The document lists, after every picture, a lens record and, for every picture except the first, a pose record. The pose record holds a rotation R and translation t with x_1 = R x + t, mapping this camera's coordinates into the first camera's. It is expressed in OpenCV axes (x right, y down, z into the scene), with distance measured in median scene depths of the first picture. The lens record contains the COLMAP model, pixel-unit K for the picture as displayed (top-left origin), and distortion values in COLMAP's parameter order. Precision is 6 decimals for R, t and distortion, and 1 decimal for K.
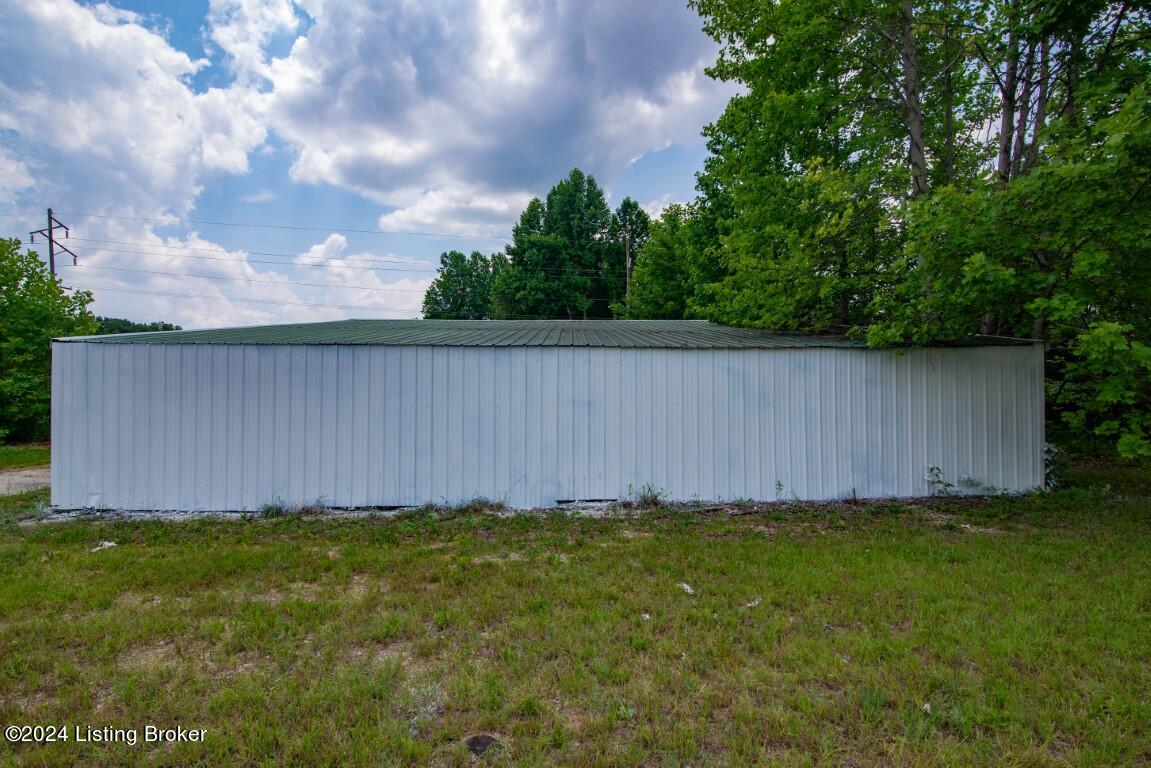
lens RADIAL K [[543.5, 0, 575.5], [0, 543.5, 384.0], [0, 0, 1]] dist [0.001539, 0.000170]
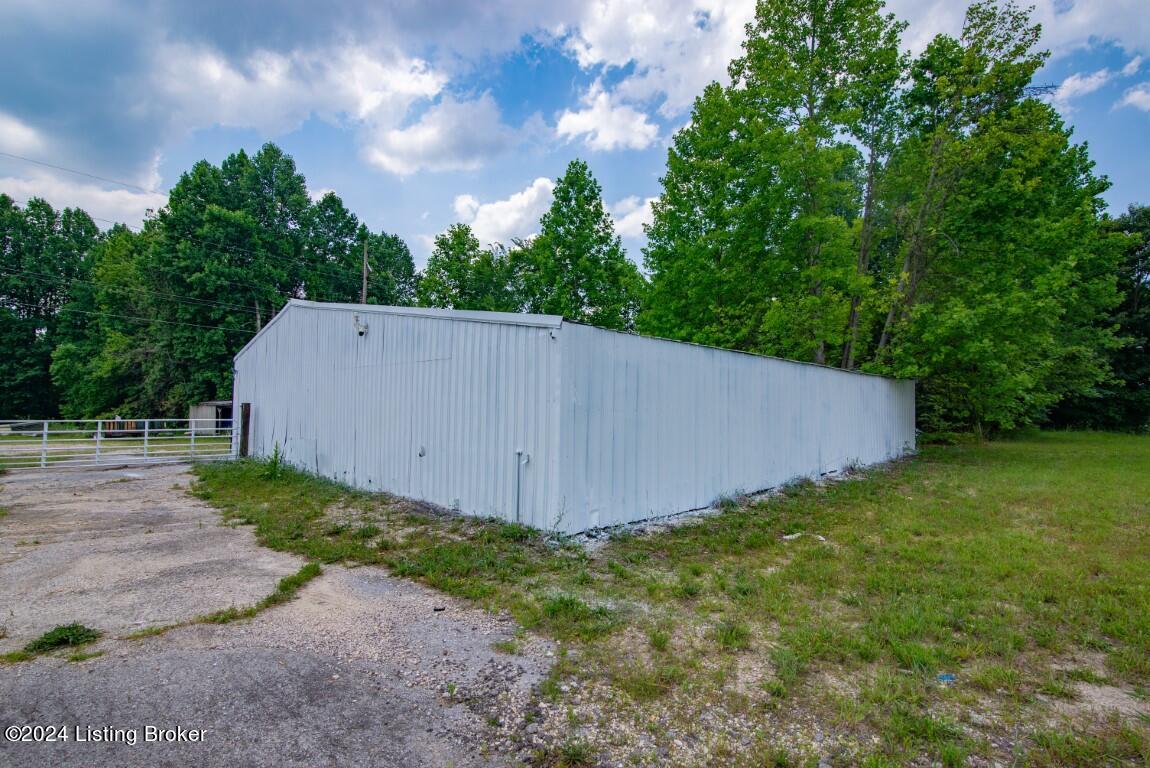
lens RADIAL K [[528.2, 0, 575.0], [0, 528.2, 384.0], [0, 0, 1]] dist [-0.001939, -0.000313]
pose [[0.750643, 0.030629, 0.659998, -0.180889], [-0.018341, 0.999506, -0.025524, 0.002463], [-0.660453, 0.007055, 0.750834, 0.046718]]
